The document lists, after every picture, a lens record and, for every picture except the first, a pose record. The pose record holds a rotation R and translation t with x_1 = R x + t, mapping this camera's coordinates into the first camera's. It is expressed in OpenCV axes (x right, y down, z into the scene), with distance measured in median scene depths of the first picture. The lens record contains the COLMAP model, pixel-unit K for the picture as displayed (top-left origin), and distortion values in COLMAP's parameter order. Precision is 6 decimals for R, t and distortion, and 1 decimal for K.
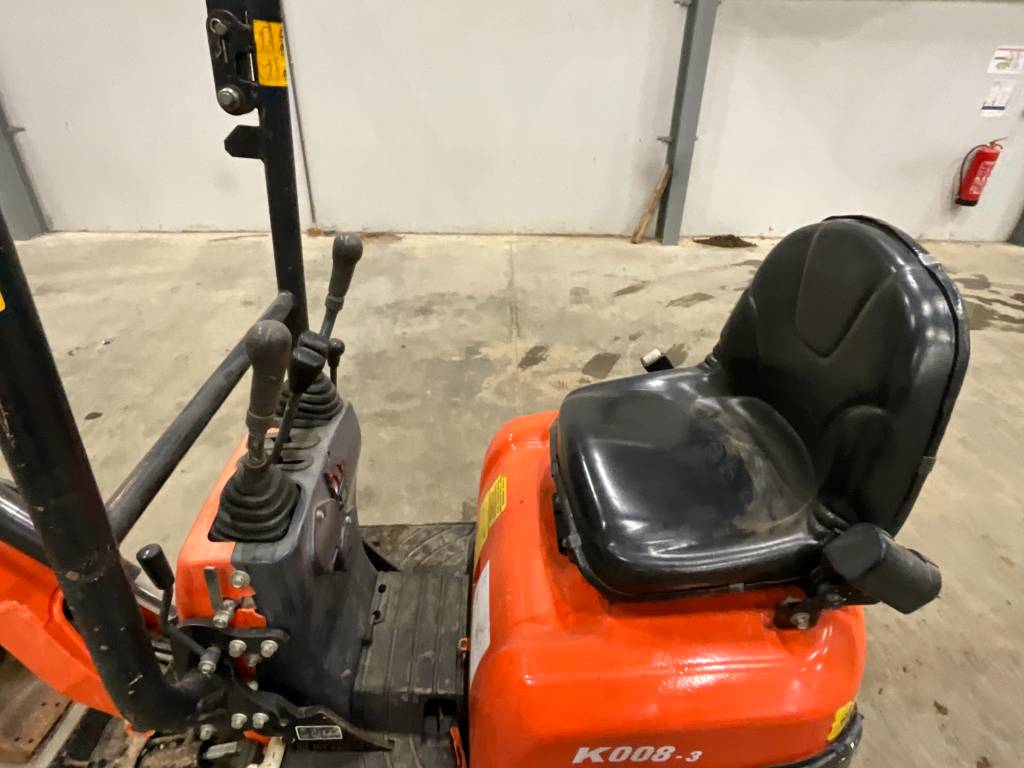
lens RADIAL K [[577.9, 0, 511.5], [0, 577.9, 386.5], [0, 0, 1]] dist [-0.010684, 0.008770]
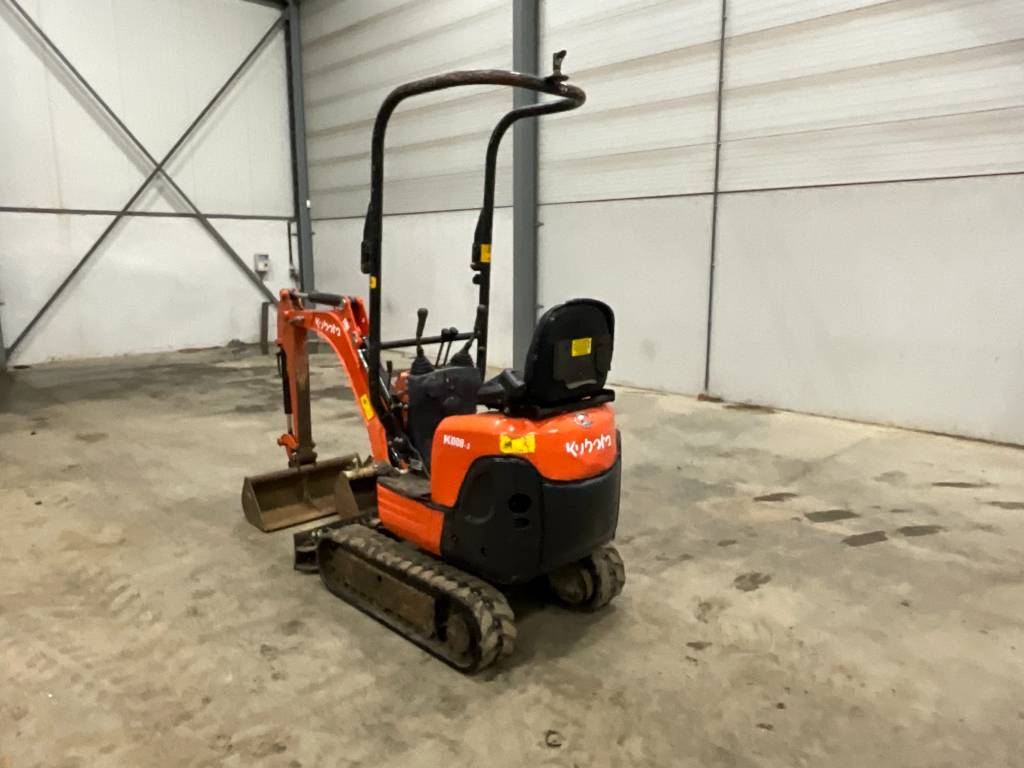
lens RADIAL K [[725.9, 0, 505.4], [0, 725.9, 378.7], [0, 0, 1]] dist [-0.002407, -0.004425]
pose [[0.688422, 0.103909, -0.717829, 0.447123], [-0.354268, 0.911770, -0.207773, 0.145179], [0.632905, 0.397339, 0.664494, -0.225526]]
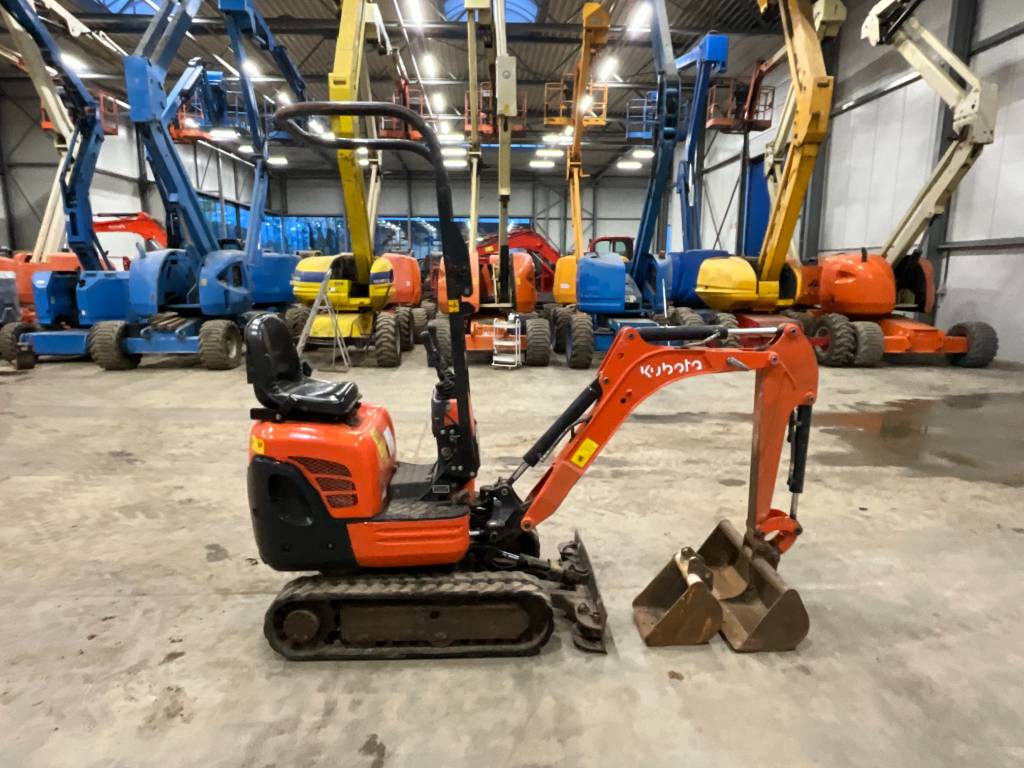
lens RADIAL K [[617.1, 0, 514.0], [0, 617.1, 383.5], [0, 0, 1]] dist [-0.013189, 0.006788]
pose [[-0.999093, -0.014844, -0.039916, -0.103134], [-0.037244, 0.759082, 0.649929, -0.349150], [0.020652, 0.650826, -0.758946, 0.592533]]
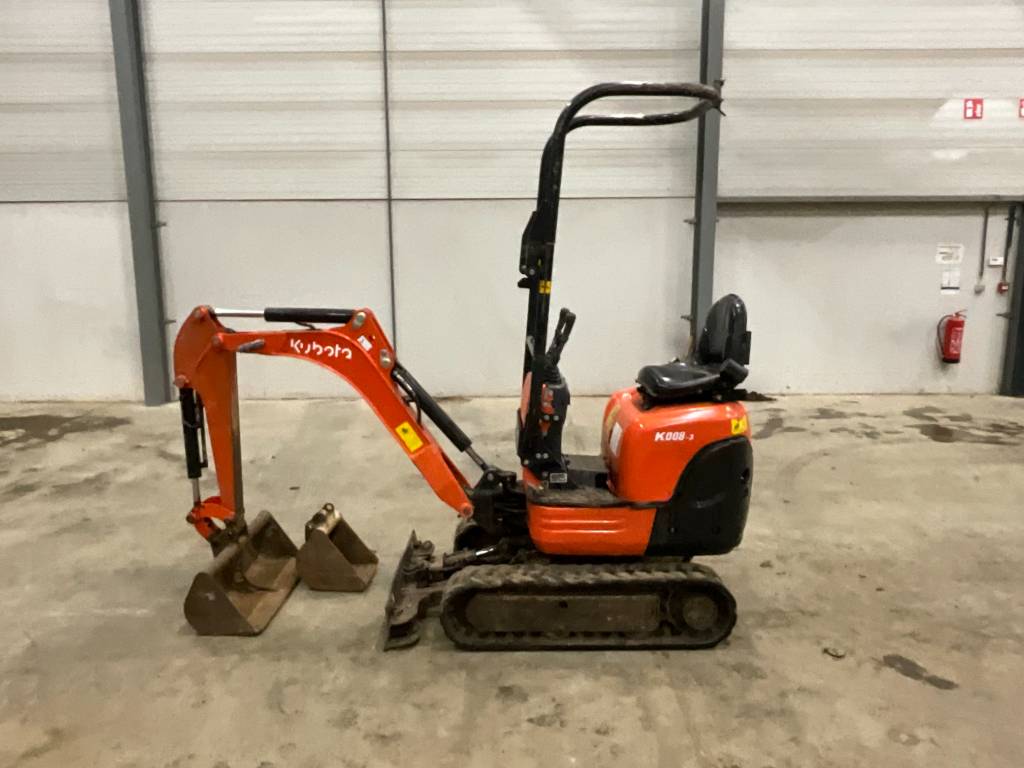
lens RADIAL K [[725.9, 0, 509.8], [0, 725.9, 385.1], [0, 0, 1]] dist [-0.002407, -0.004425]
pose [[0.999608, -0.020497, -0.019049, -0.088365], [0.012576, 0.937220, -0.348511, 0.248226], [0.024997, 0.348135, 0.937111, -0.419328]]
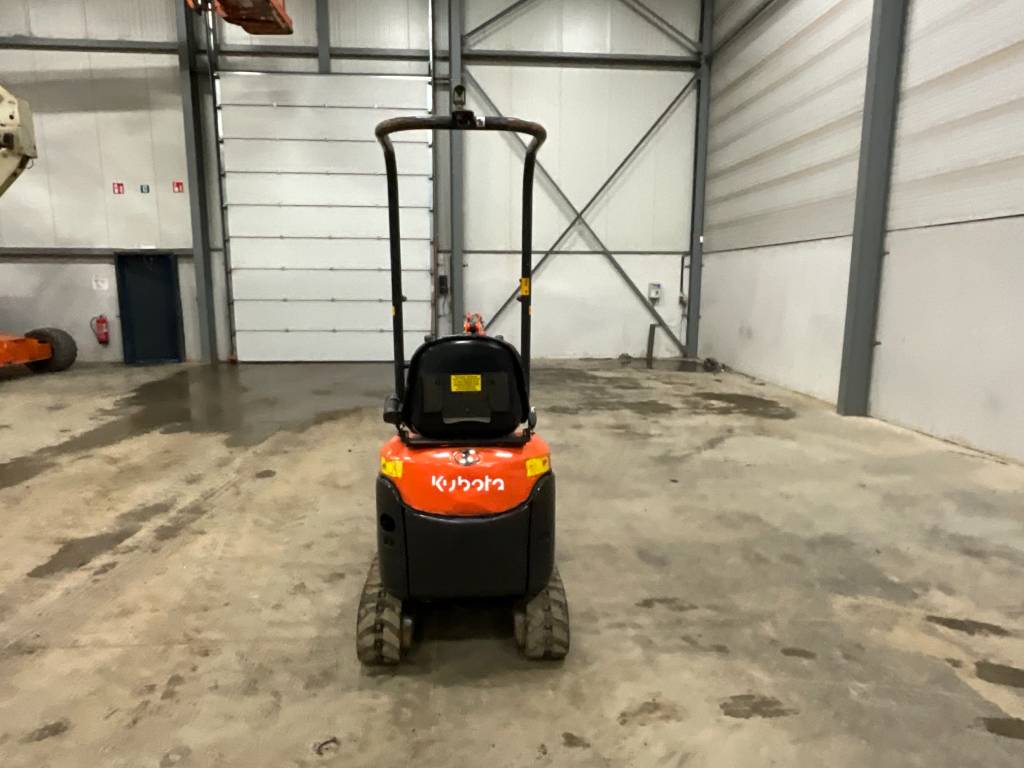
lens RADIAL K [[617.1, 0, 508.0], [0, 617.1, 383.9], [0, 0, 1]] dist [-0.013189, 0.006788]
pose [[0.051908, 0.144424, -0.988153, 0.542295], [-0.505658, 0.857069, 0.098703, -0.068377], [0.861171, 0.494544, 0.117518, 0.134590]]
